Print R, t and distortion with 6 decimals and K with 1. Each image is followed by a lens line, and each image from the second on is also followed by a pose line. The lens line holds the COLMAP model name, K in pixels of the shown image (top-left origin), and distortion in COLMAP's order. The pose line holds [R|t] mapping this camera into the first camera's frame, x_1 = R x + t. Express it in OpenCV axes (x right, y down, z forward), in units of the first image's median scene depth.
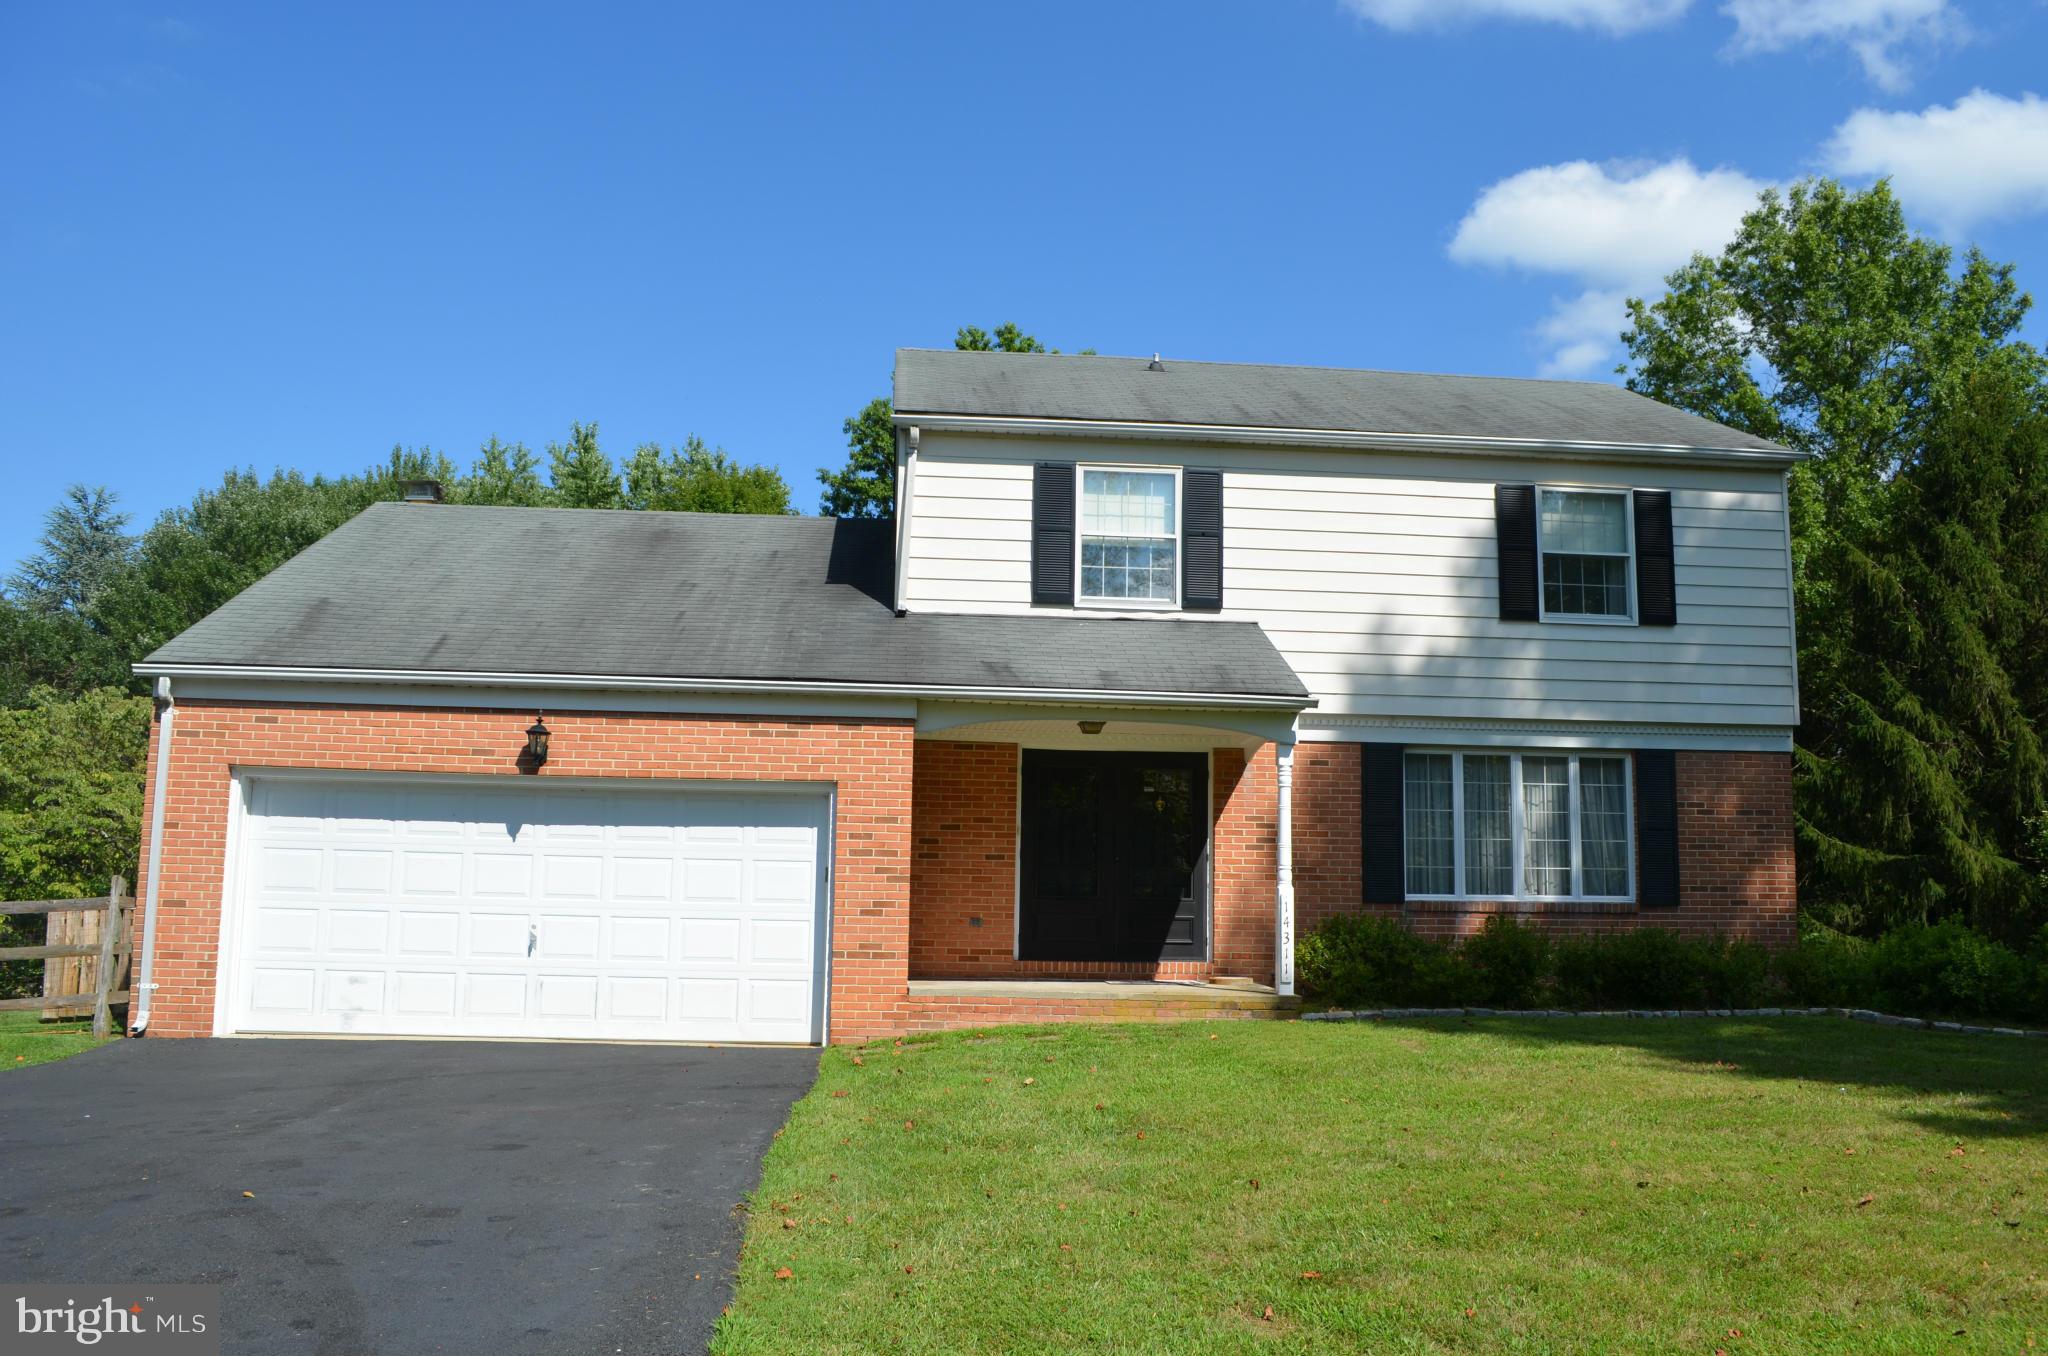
lens RADIAL K [[1720.1, 0, 1032.6], [0, 1720.1, 681.4], [0, 0, 1]] dist [-0.073411, -0.000351]
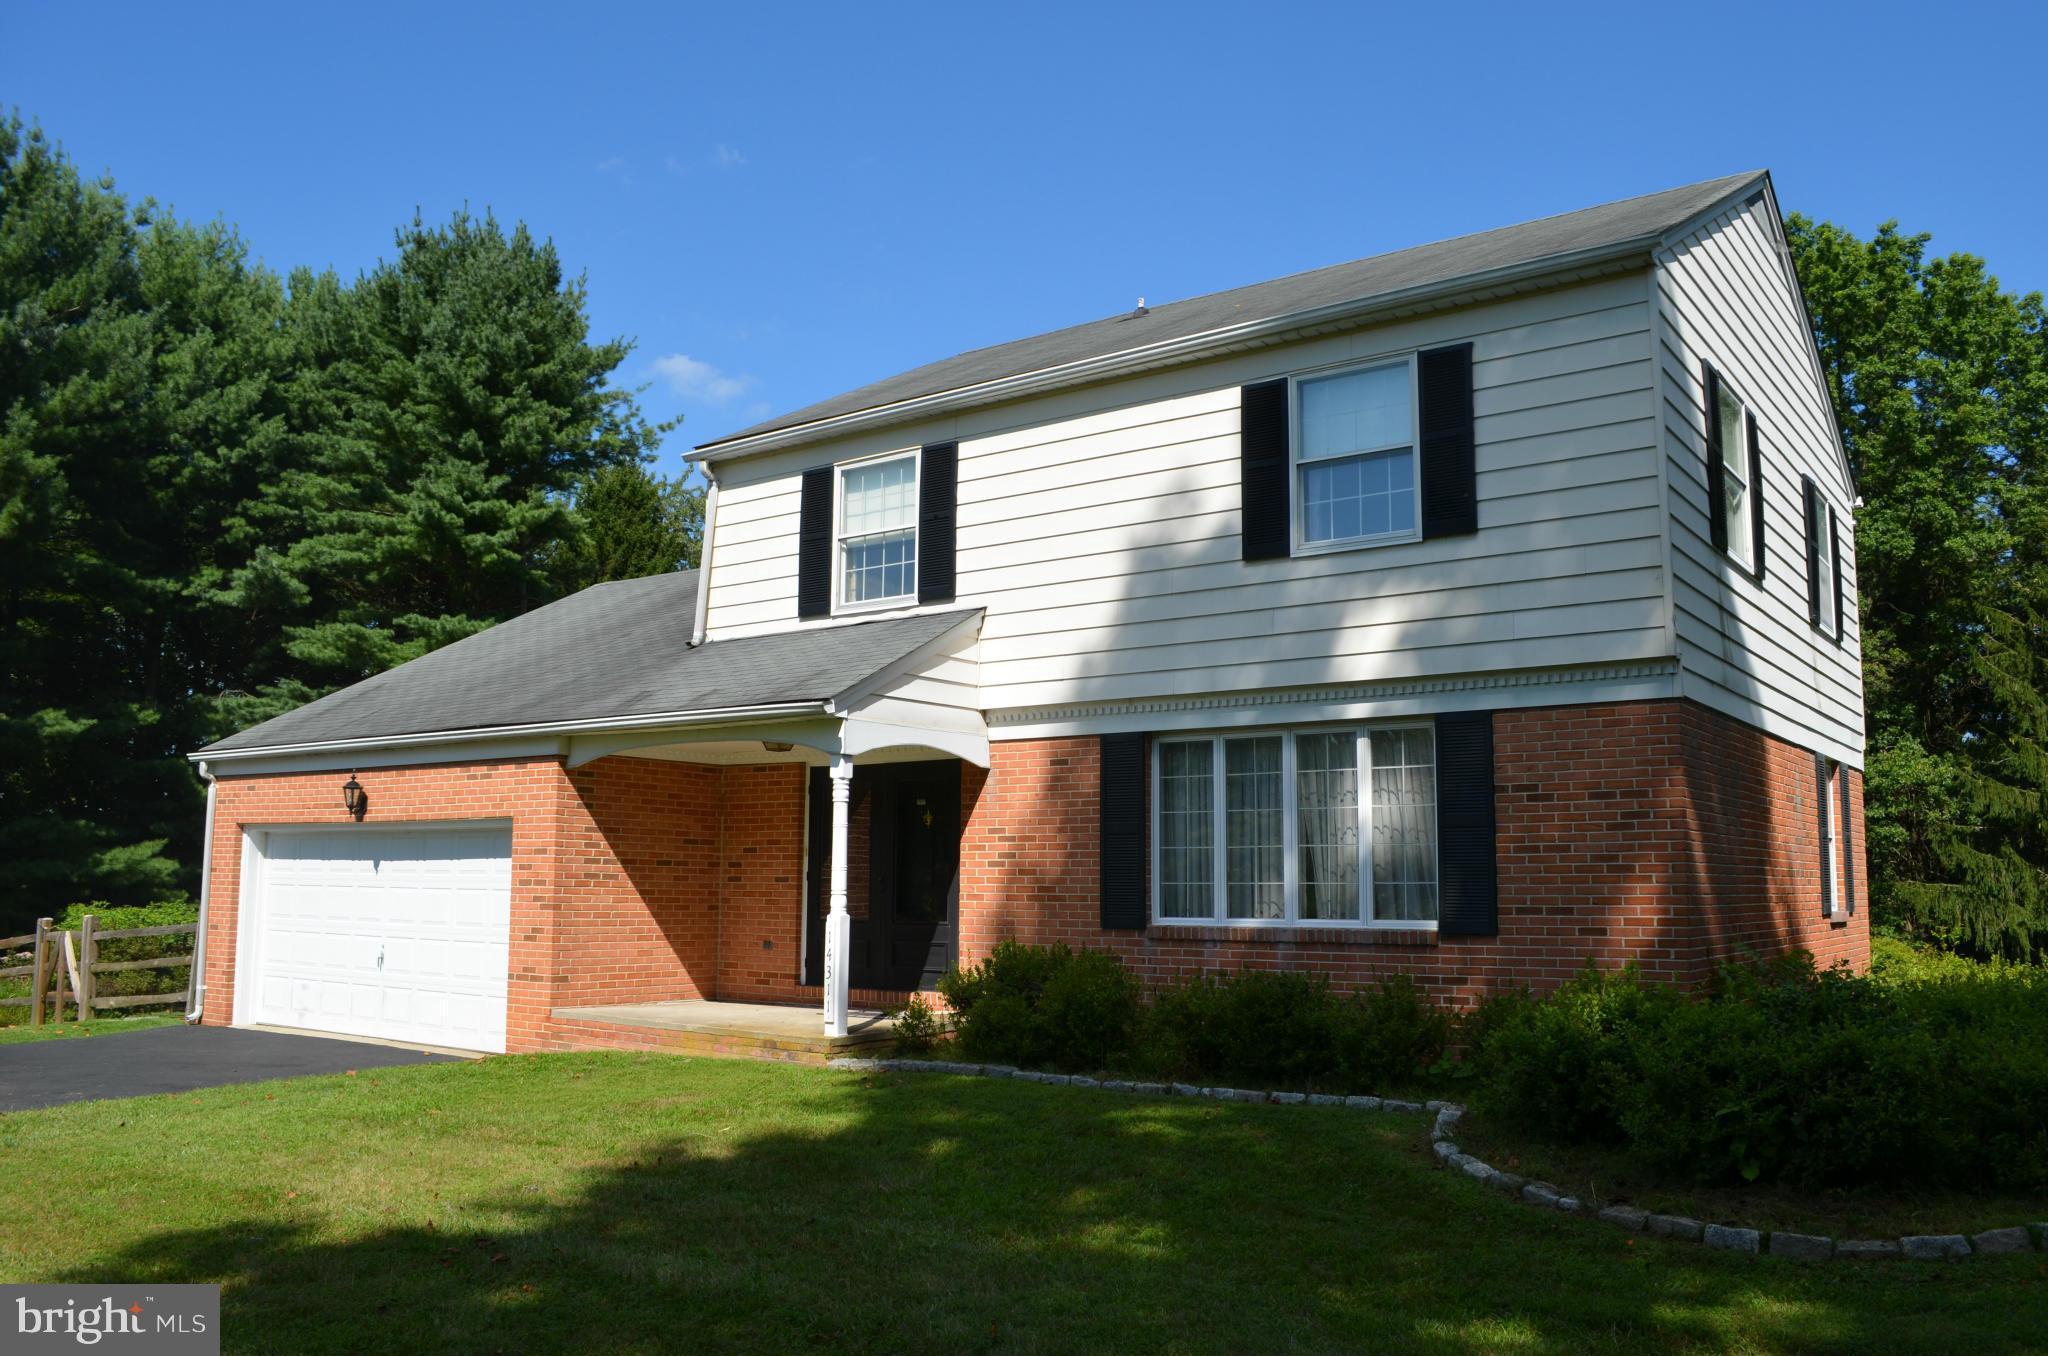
lens RADIAL K [[1720.1, 0, 1032.6], [0, 1720.1, 681.4], [0, 0, 1]] dist [-0.073411, -0.000351]
pose [[0.723443, -0.092319, -0.684184, 0.747980], [0.097848, 0.994726, -0.030759, 0.032876], [0.683415, -0.044694, 0.728660, 0.378007]]
